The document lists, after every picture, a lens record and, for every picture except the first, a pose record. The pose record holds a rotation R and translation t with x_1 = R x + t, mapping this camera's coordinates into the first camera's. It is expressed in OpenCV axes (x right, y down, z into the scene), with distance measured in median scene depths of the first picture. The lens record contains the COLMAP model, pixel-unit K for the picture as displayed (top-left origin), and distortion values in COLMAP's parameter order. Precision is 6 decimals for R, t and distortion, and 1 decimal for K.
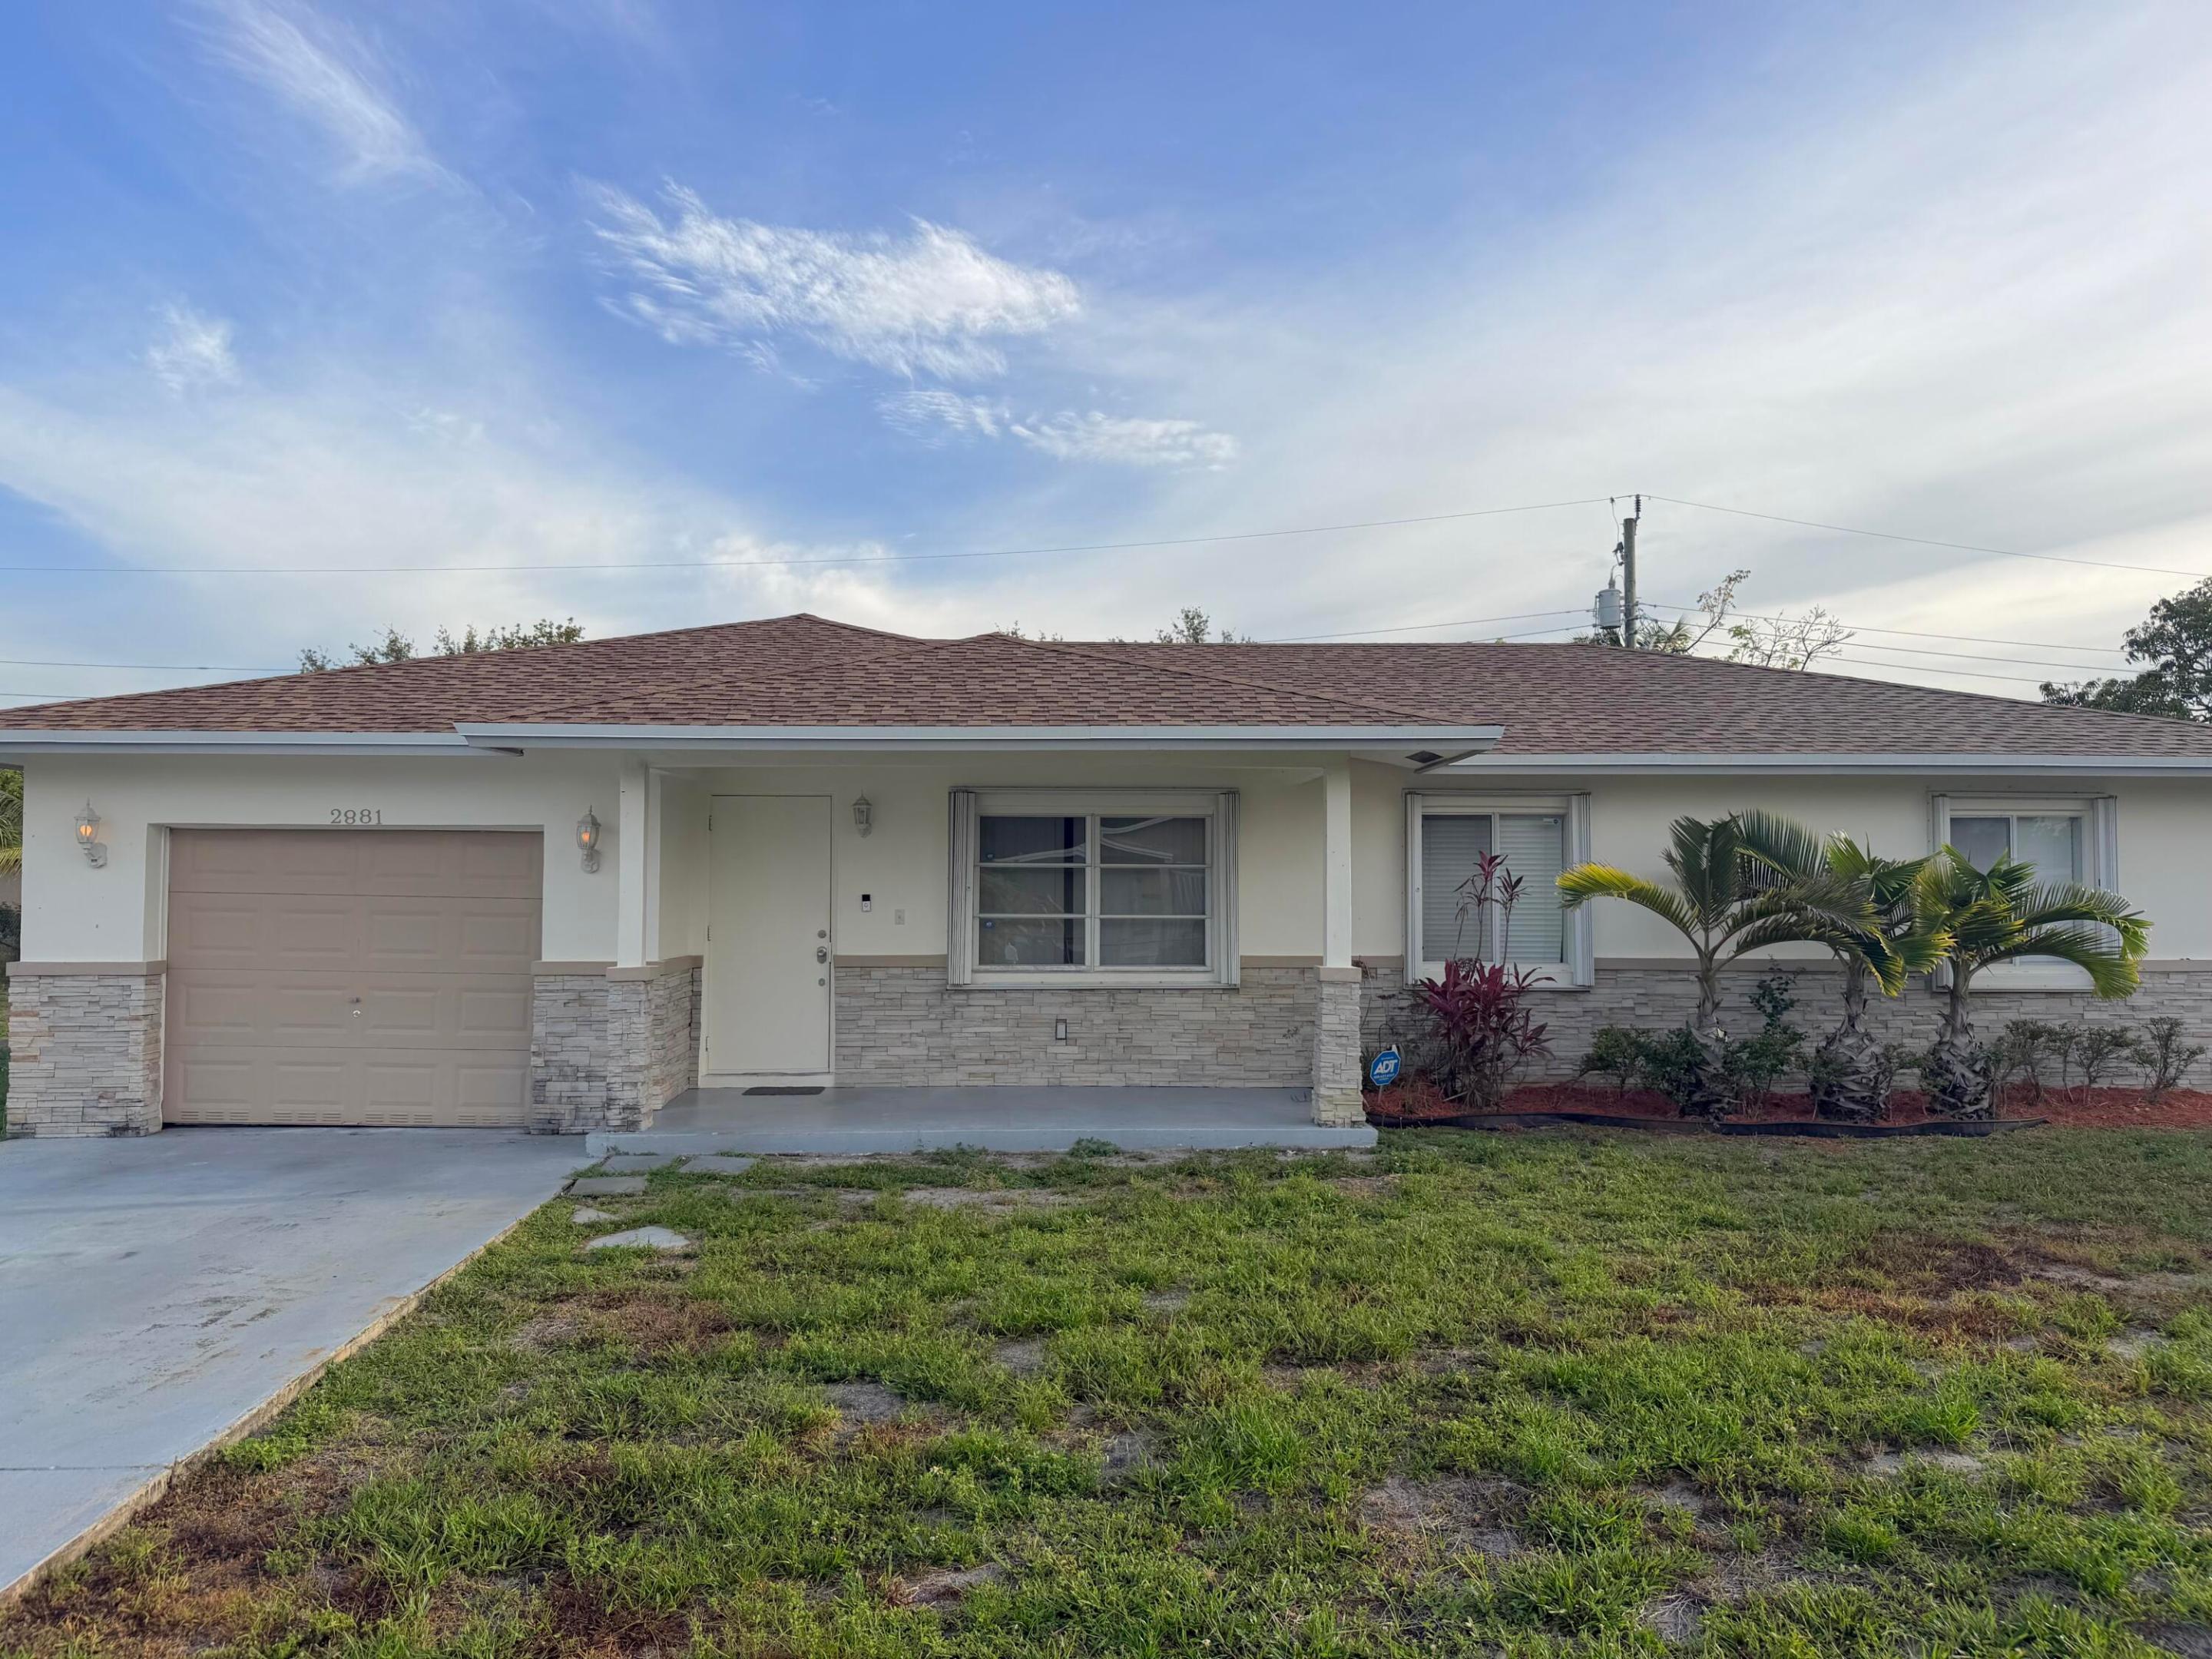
lens RADIAL K [[1543.0, 0, 1119.1], [0, 1543.0, 815.2], [0, 0, 1]] dist [0.083527, -0.091506]
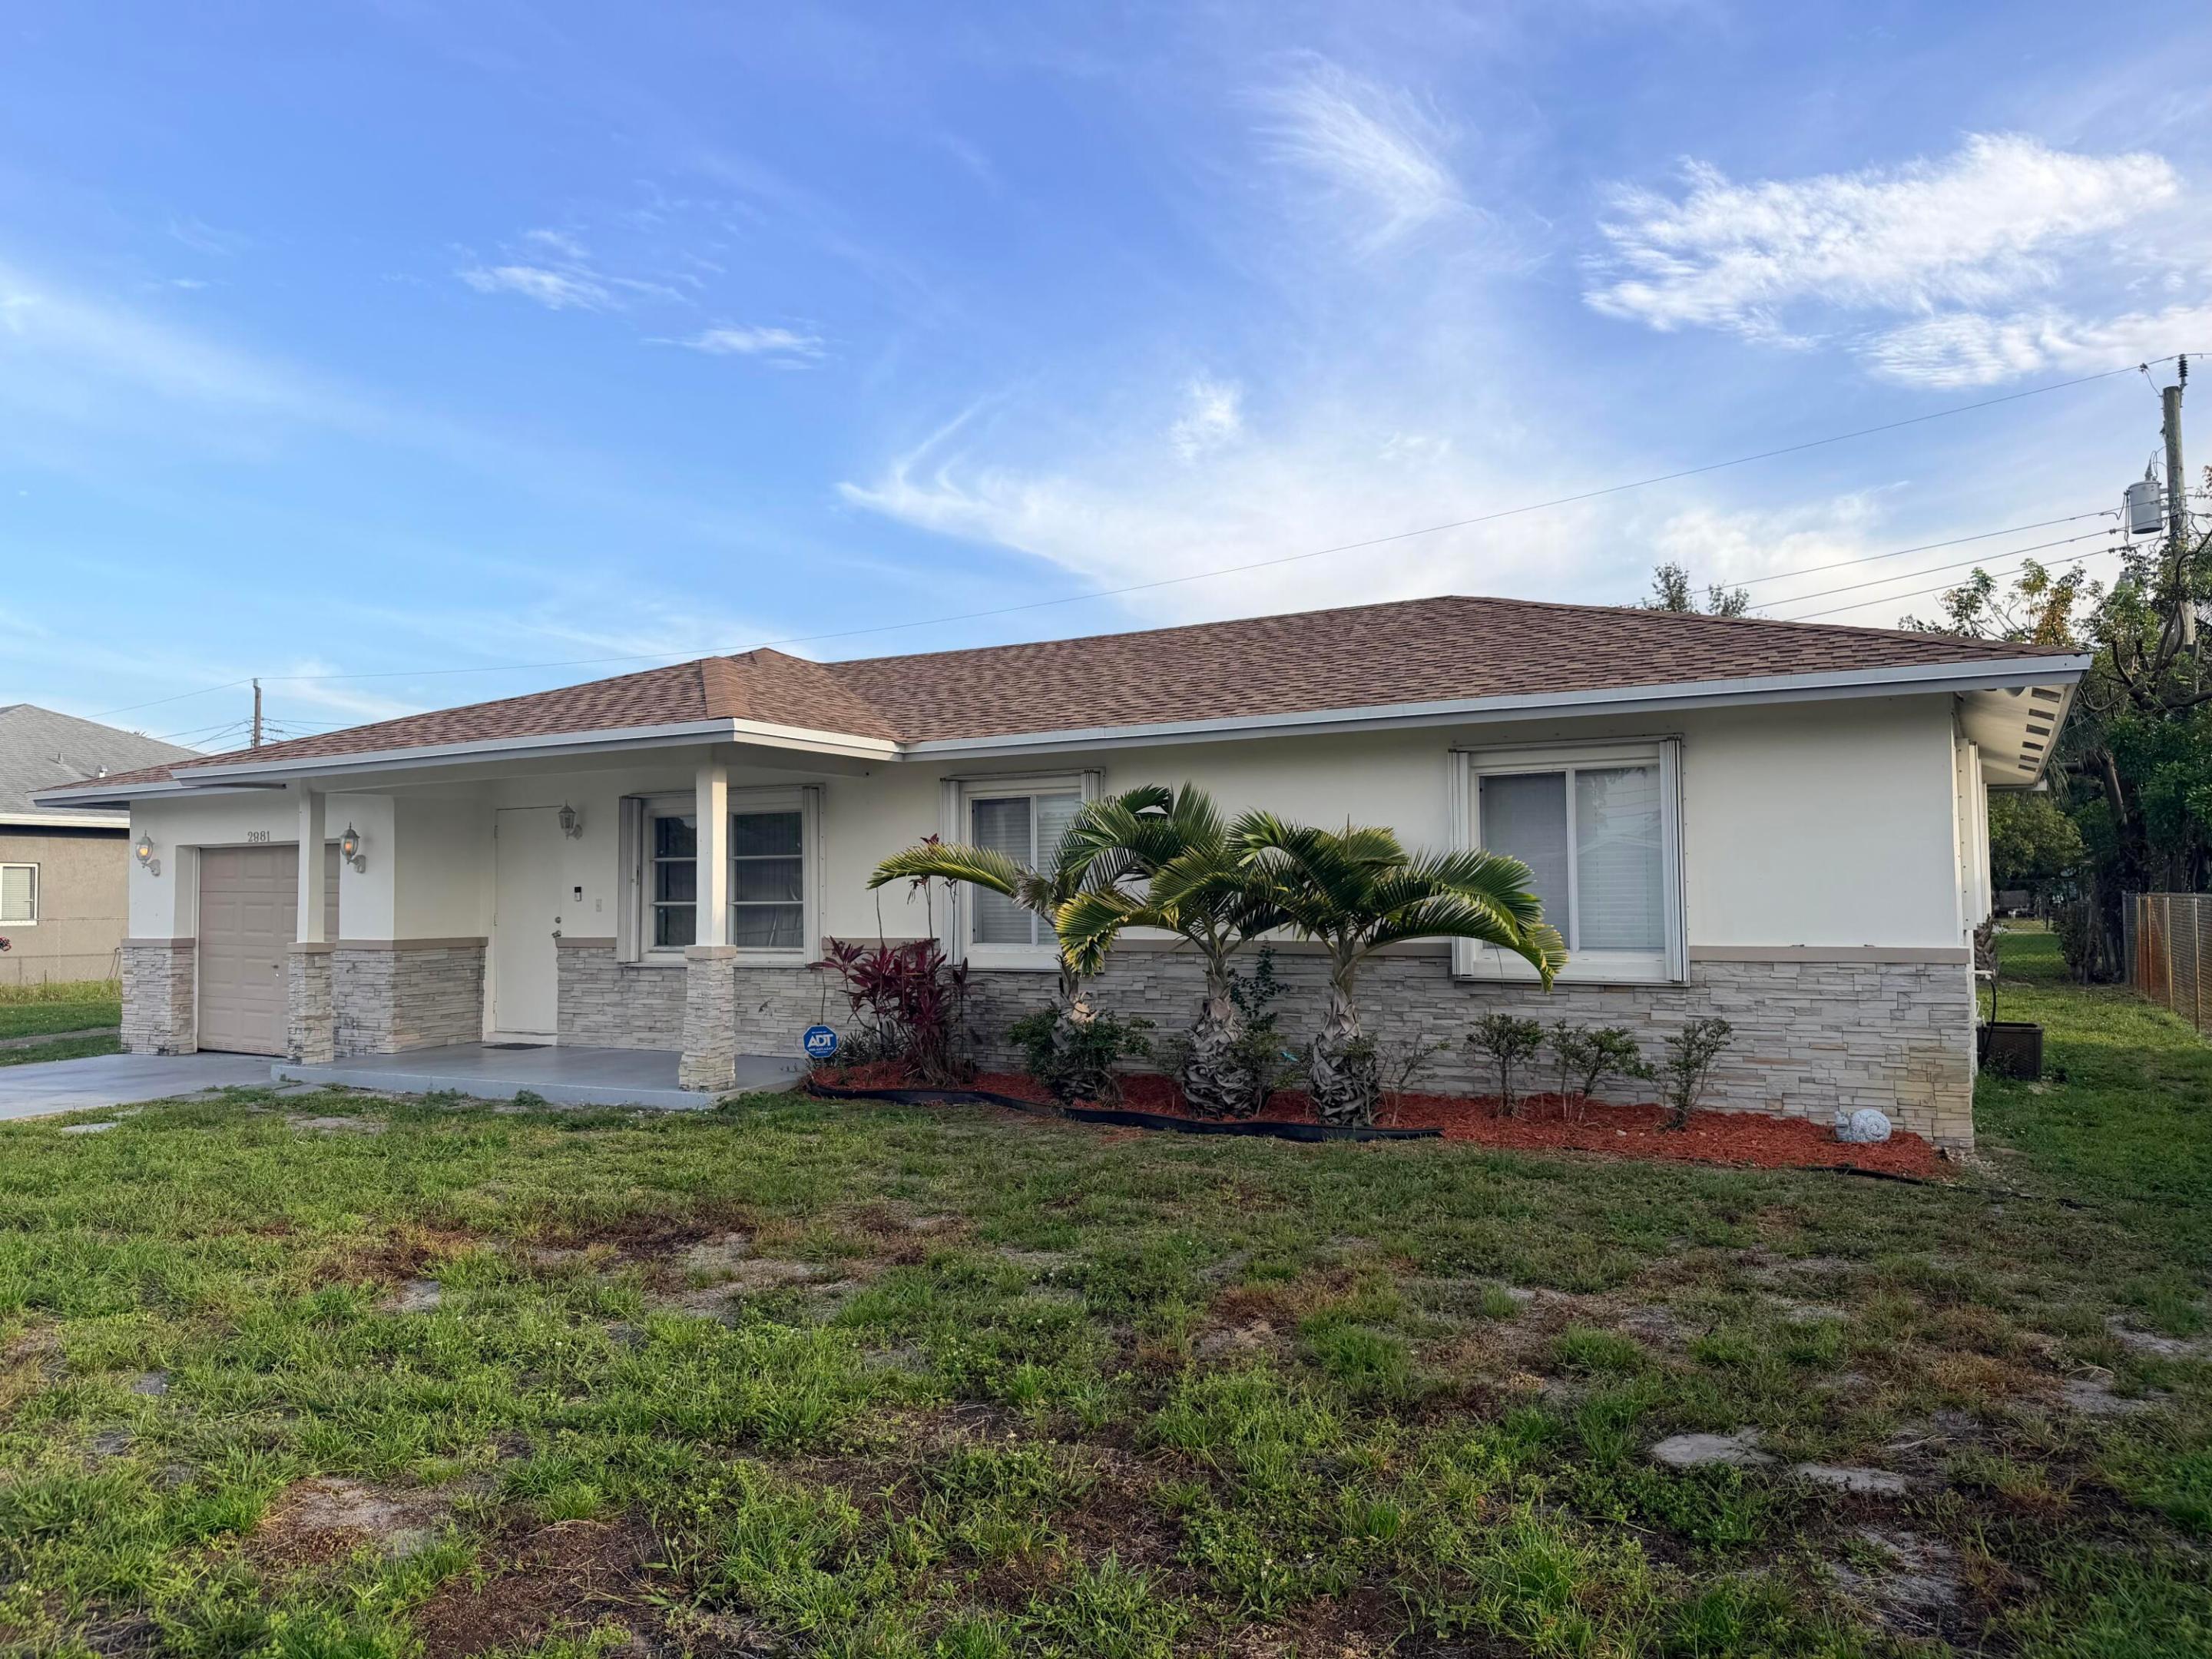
lens RADIAL K [[1543.0, 0, 1044.5], [0, 1543.0, 796.9], [0, 0, 1]] dist [0.083527, -0.091506]
pose [[0.840844, -0.046682, -0.539261, 0.810606], [0.038065, 0.998907, -0.027120, 0.027518], [0.539938, 0.002276, 0.841702, 0.172397]]
